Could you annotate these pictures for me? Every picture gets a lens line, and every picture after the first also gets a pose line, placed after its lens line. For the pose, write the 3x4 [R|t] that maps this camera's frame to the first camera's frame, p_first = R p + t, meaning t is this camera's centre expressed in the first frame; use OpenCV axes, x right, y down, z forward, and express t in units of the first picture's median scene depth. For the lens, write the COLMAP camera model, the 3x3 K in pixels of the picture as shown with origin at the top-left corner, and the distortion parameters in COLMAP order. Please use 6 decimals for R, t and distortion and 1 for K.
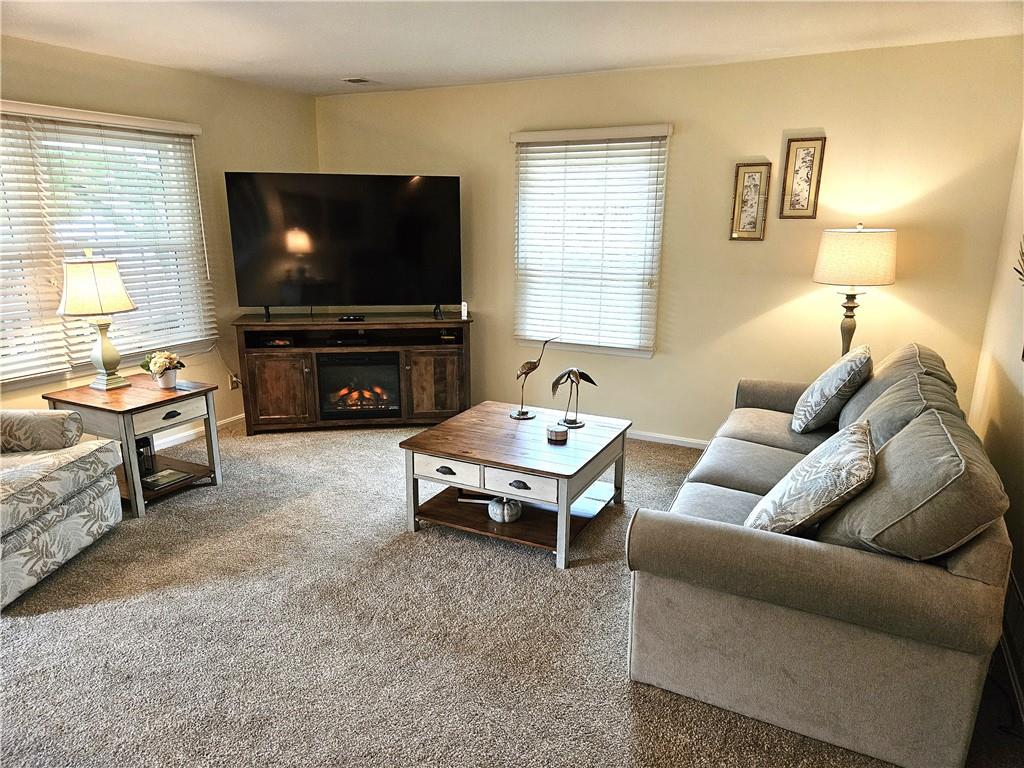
lens RADIAL K [[682.9, 0, 507.4], [0, 682.9, 389.3], [0, 0, 1]] dist [0.084353, -0.075076]
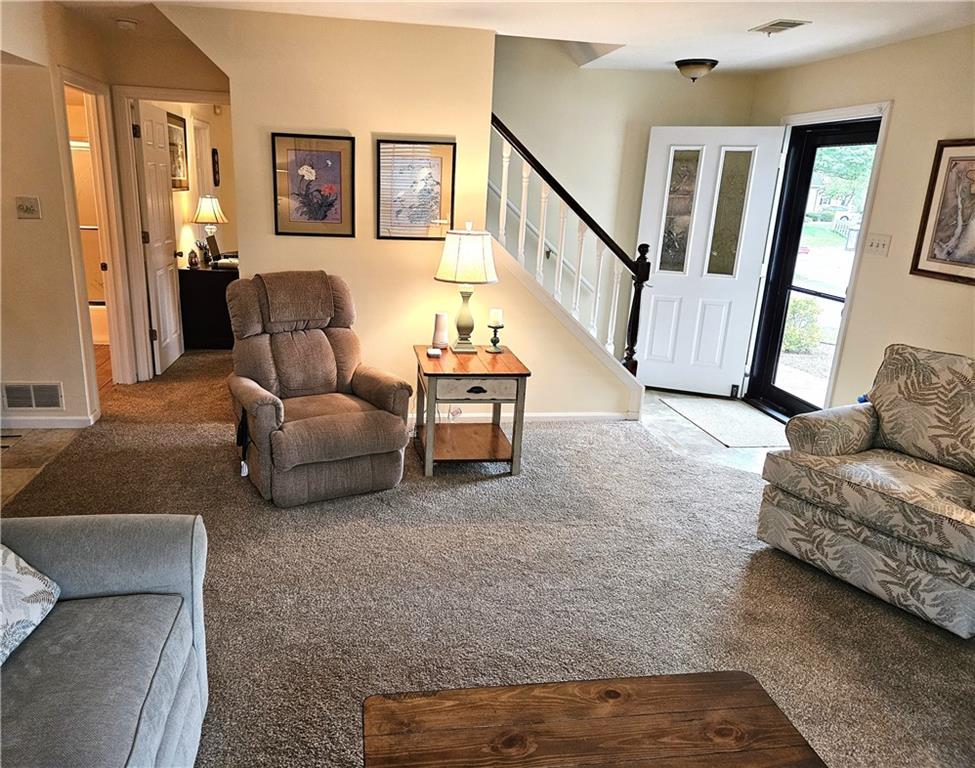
lens RADIAL K [[691.4, 0, 454.6], [0, 691.4, 380.0], [0, 0, 1]] dist [0.078708, -0.072697]
pose [[-0.809978, 0.121730, -0.573687, 0.293640], [-0.189707, 0.871243, 0.452711, -0.311516], [0.554929, 0.475519, -0.682595, 1.224545]]
